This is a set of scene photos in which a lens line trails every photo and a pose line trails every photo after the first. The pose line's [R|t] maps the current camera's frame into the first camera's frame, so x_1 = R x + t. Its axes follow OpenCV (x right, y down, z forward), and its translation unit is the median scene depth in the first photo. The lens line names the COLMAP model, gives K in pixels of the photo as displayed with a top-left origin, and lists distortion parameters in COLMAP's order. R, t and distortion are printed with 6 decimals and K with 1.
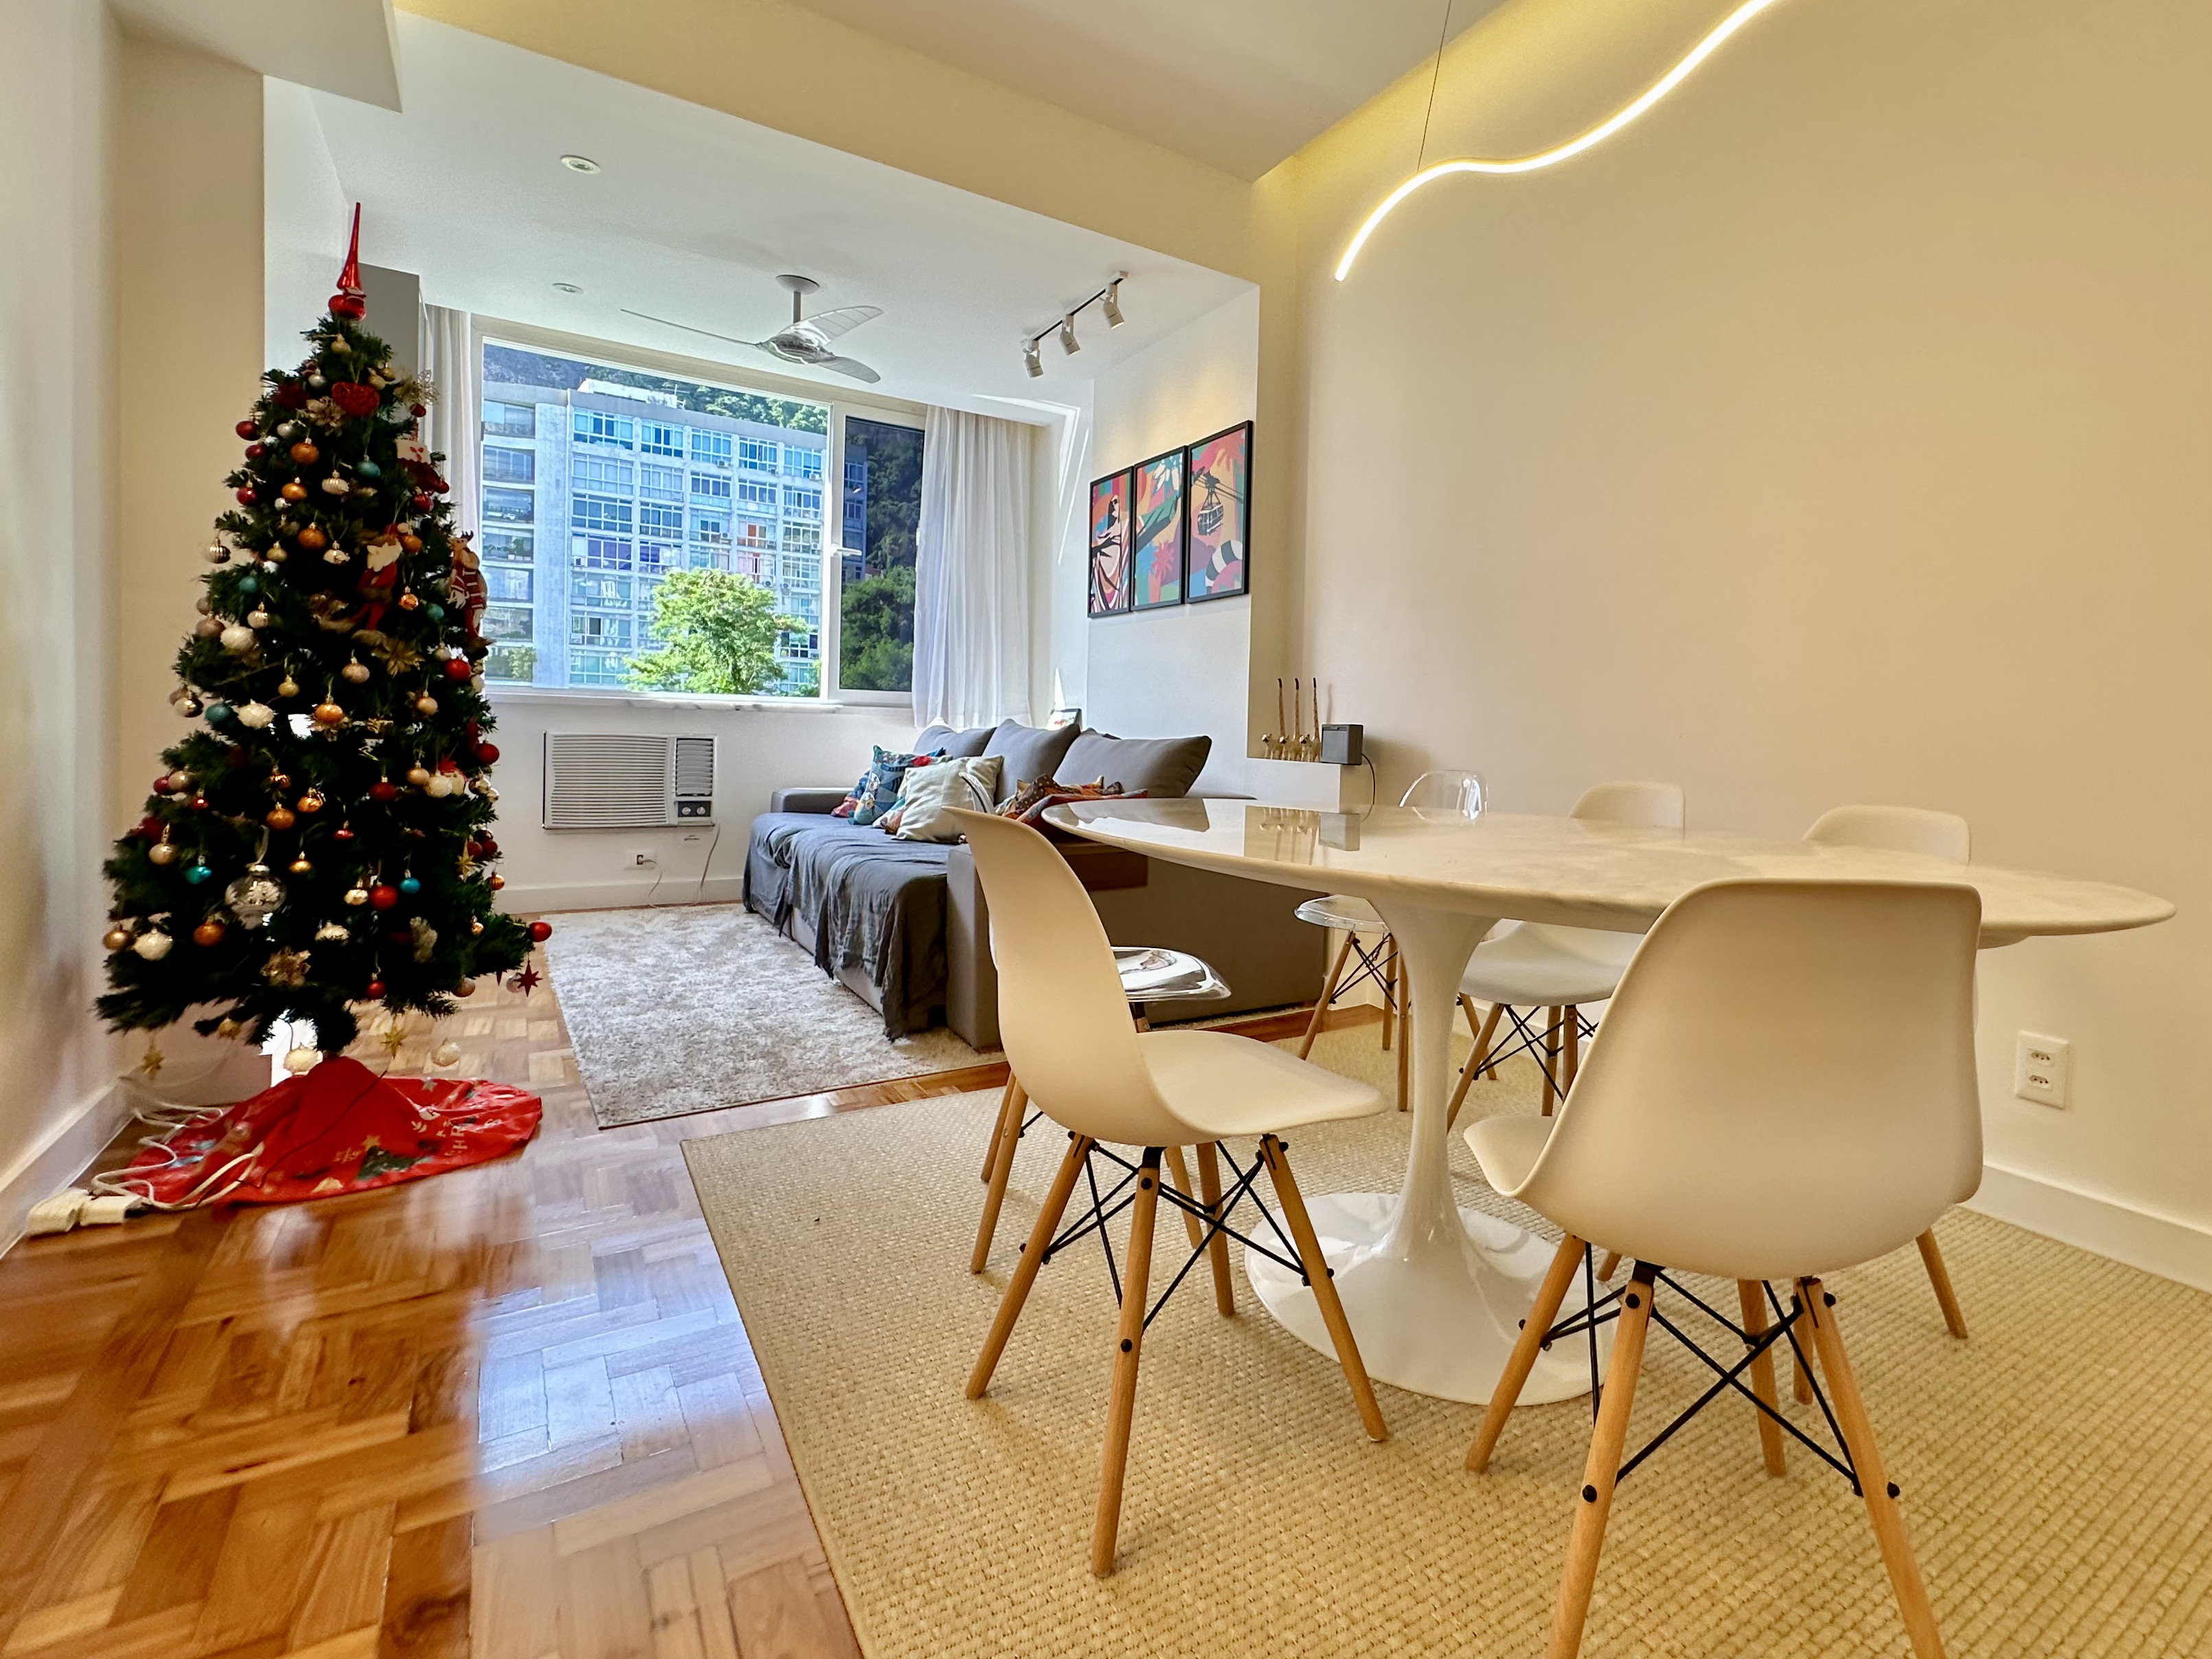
lens RADIAL K [[1095.4, 0, 1319.5], [0, 1095.4, 756.7], [0, 0, 1]] dist [0.010987, 0.000250]
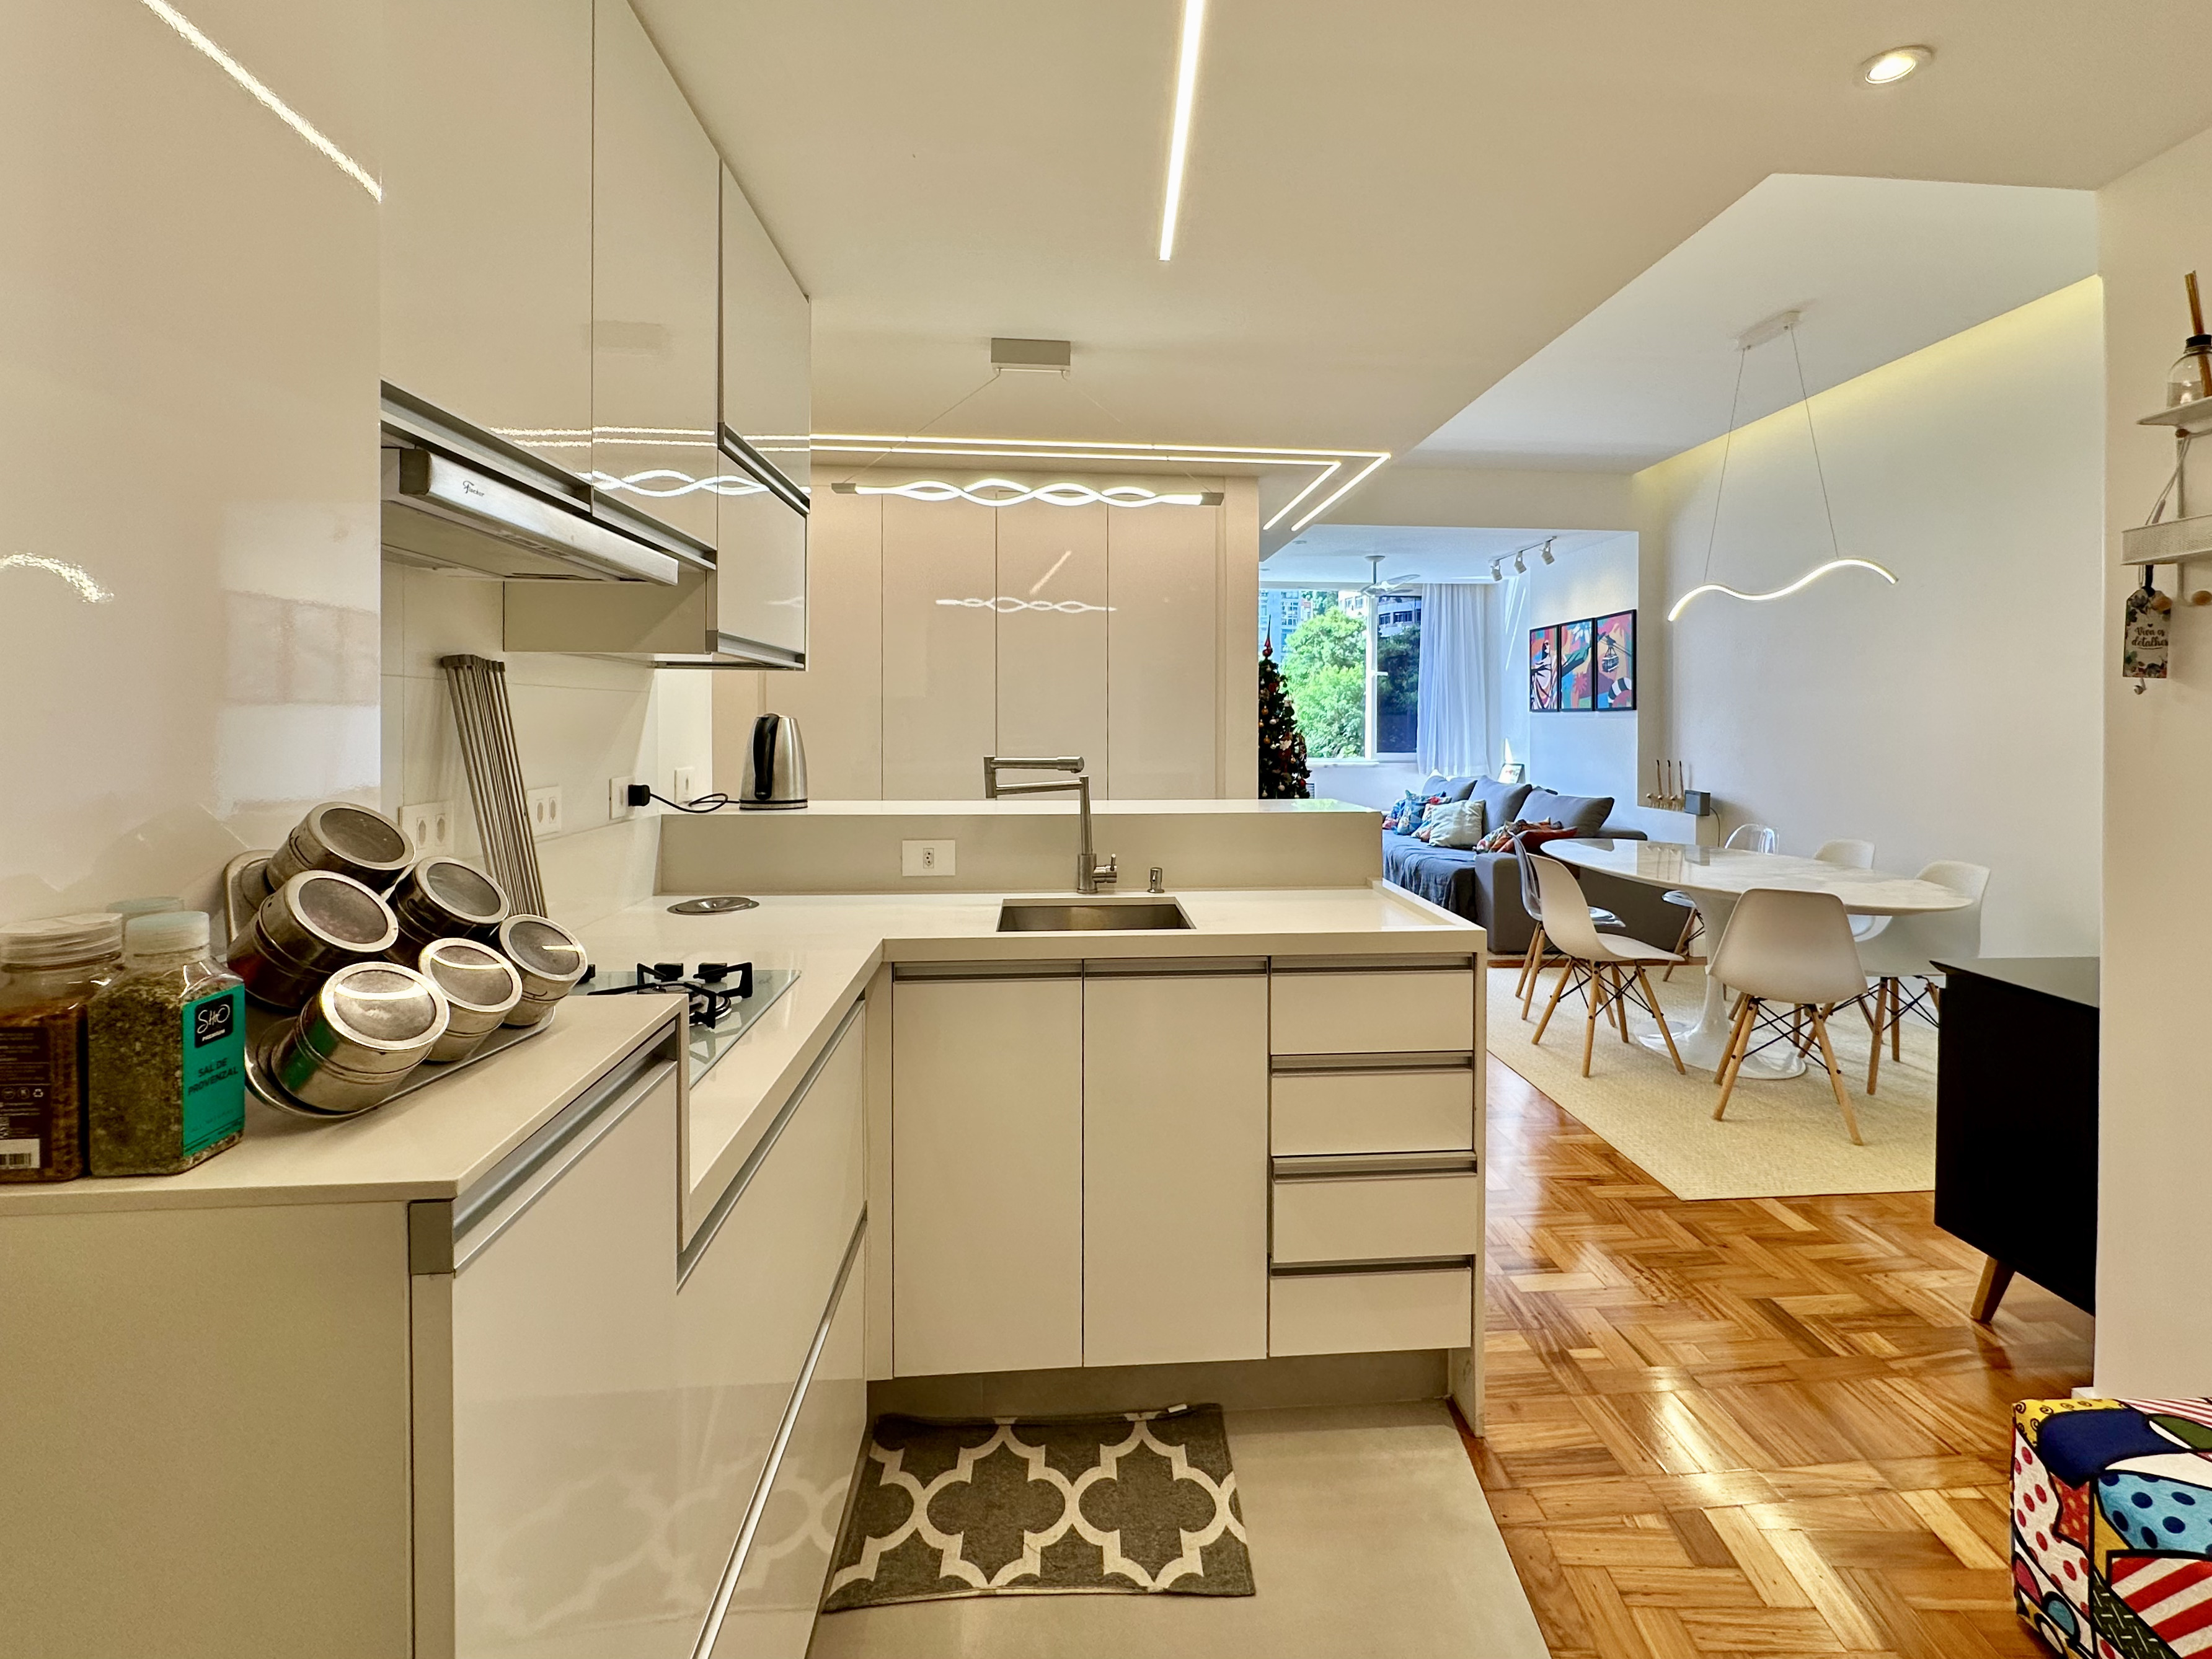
lens RADIAL K [[971.9, 0, 1149.0], [0, 971.9, 724.5], [0, 0, 1]] dist [-0.002586, 0.000893]
pose [[0.854681, -0.024200, -0.518590, 0.068049], [0.008992, 0.999453, -0.031820, -0.081712], [0.519076, 0.022533, 0.854431, -0.661549]]
